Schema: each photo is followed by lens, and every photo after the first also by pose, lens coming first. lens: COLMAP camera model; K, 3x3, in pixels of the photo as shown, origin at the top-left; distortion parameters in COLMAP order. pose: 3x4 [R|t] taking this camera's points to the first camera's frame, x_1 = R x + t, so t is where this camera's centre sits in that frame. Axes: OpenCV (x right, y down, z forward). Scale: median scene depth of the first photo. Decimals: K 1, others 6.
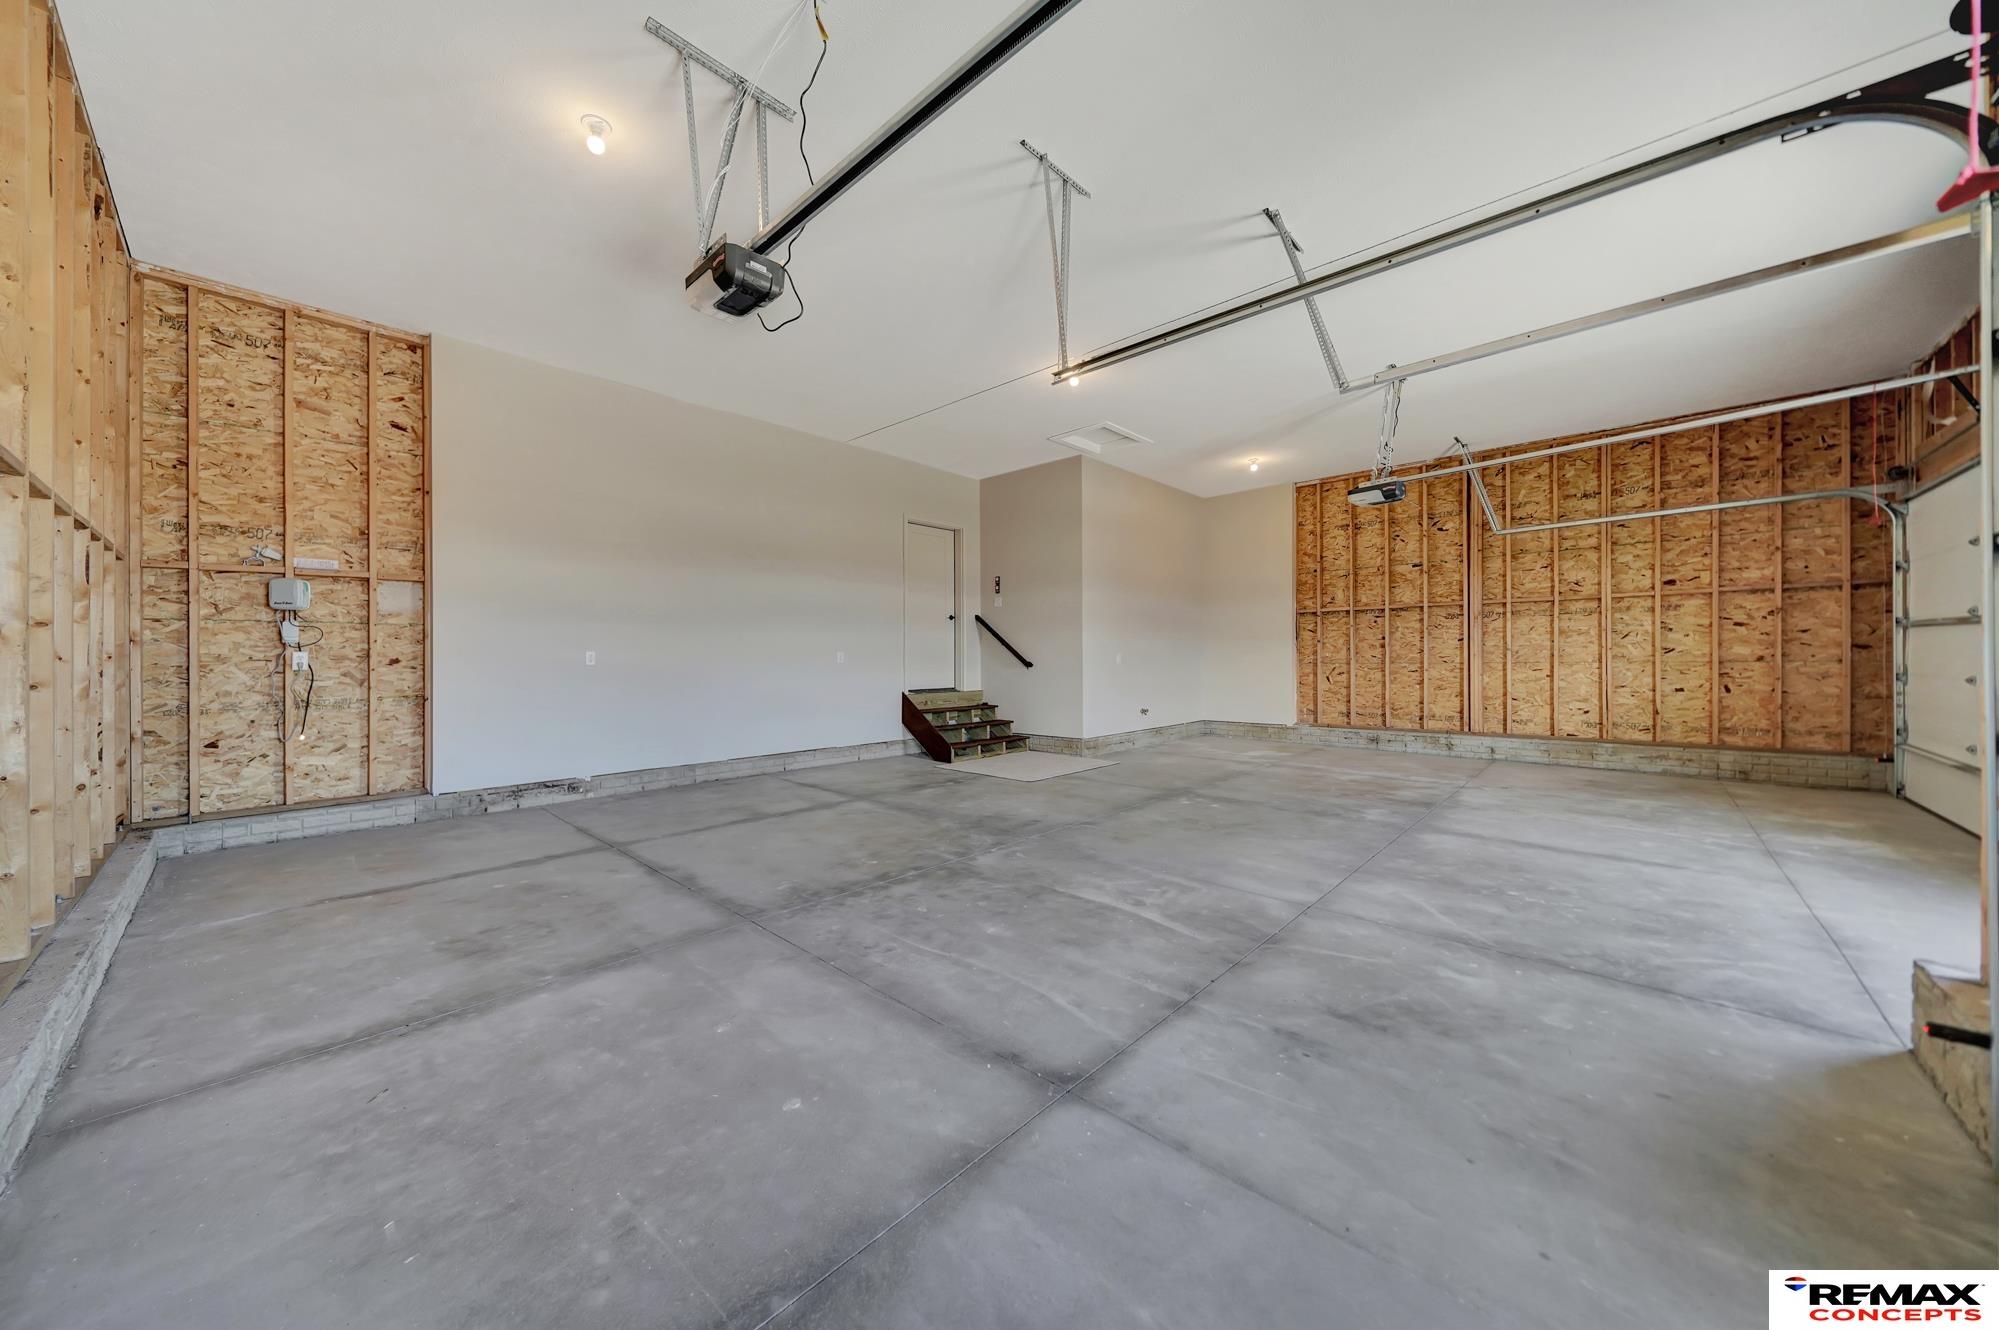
lens RADIAL K [[696.3, 0, 999.5], [0, 696.3, 665.0], [0, 0, 1]] dist [-0.001042, -0.000033]
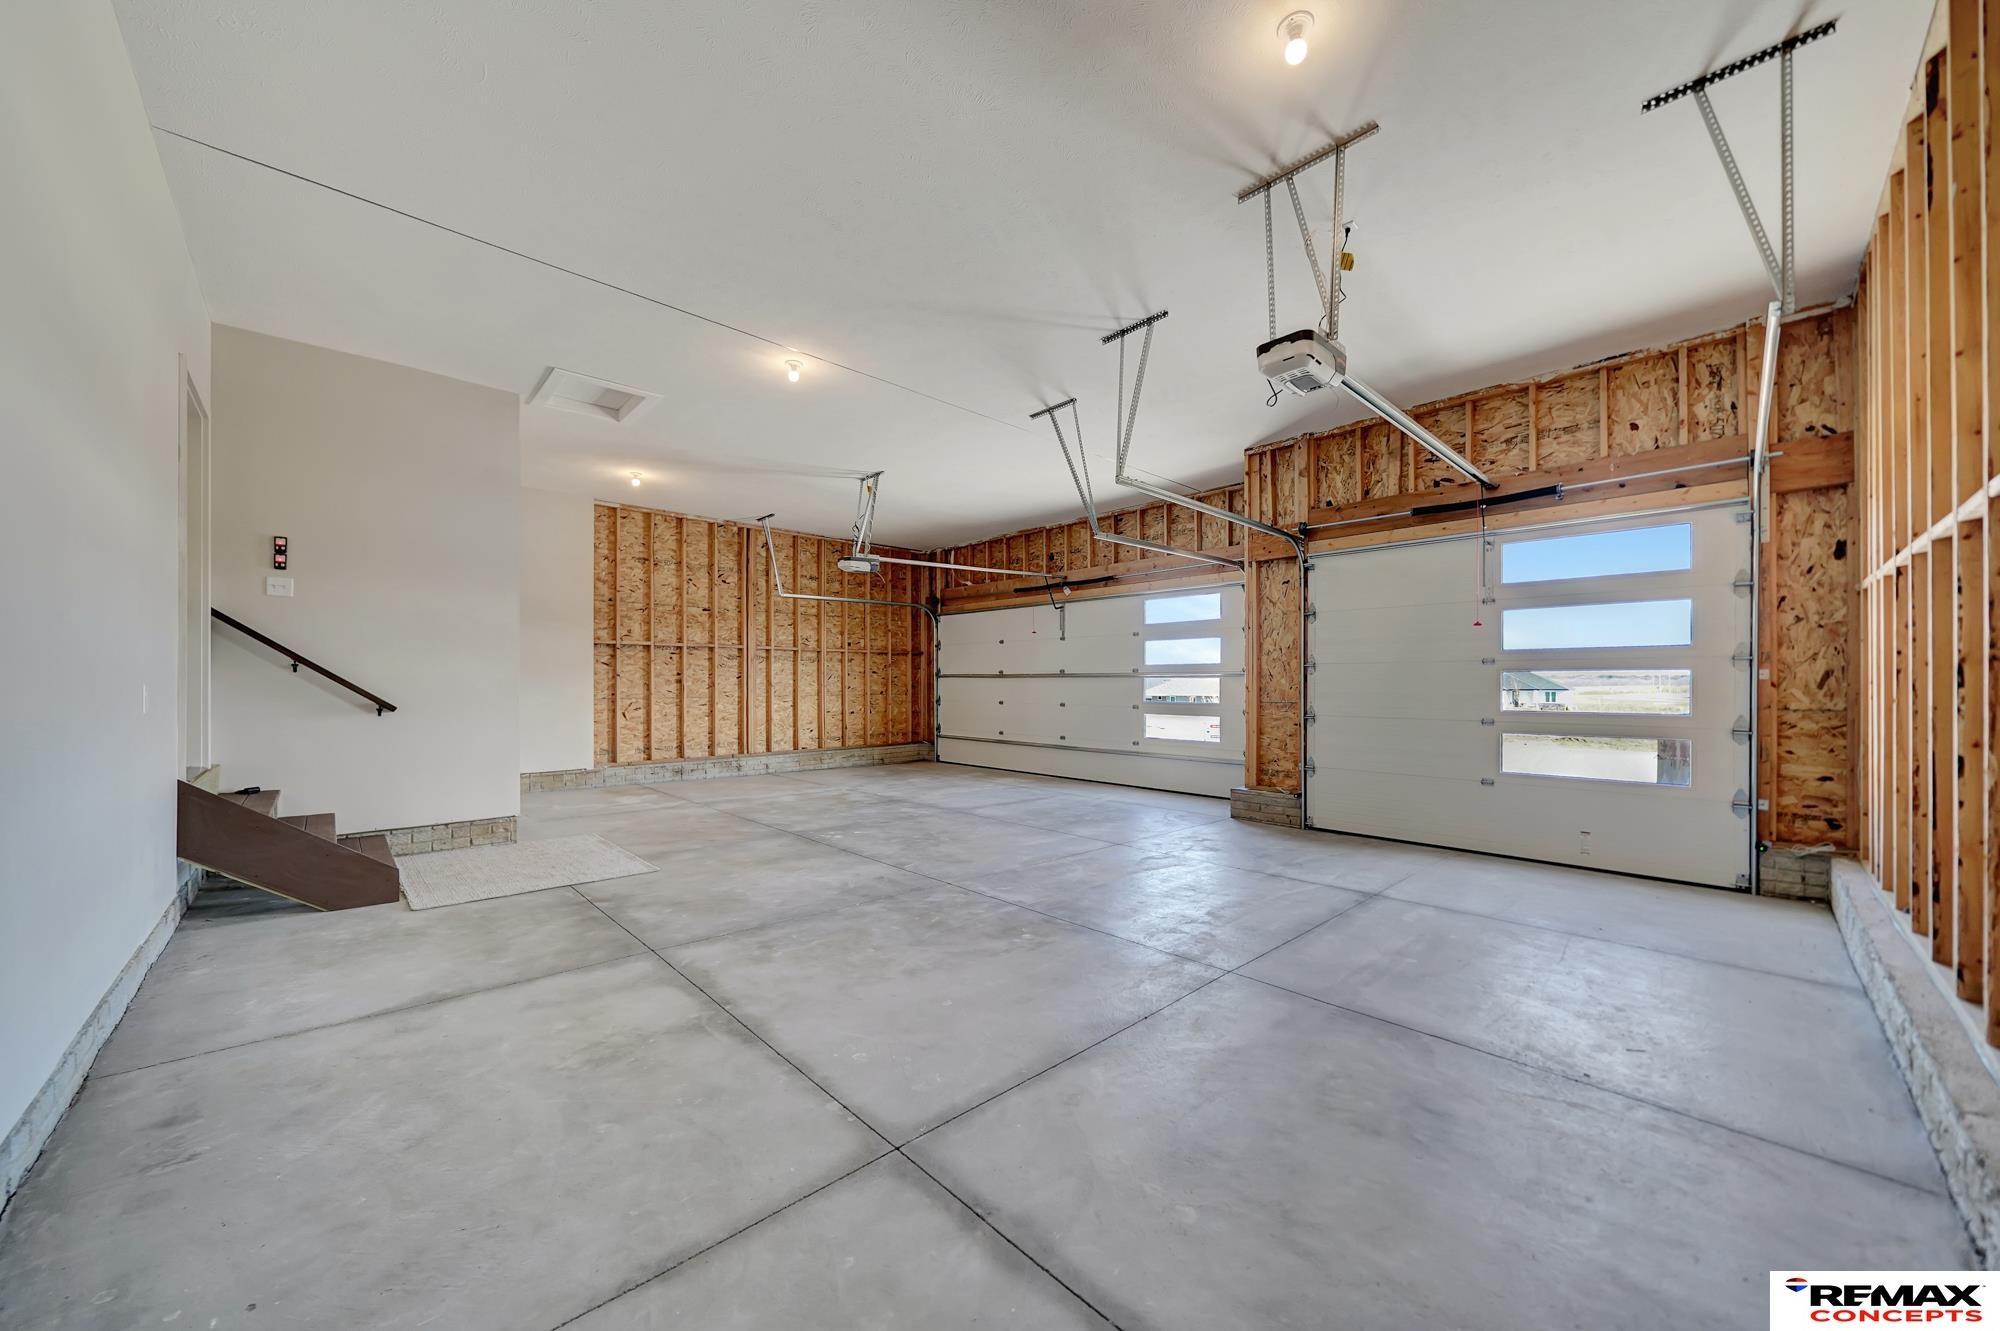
lens RADIAL K [[710.7, 0, 997.6], [0, 710.7, 686.1], [0, 0, 1]] dist [-0.001233, -0.000053]
pose [[0.068144, 0.004295, 0.997666, -0.548342], [0.010148, 0.999936, -0.004997, -0.011374], [-0.997624, 0.010465, 0.068096, 0.501547]]
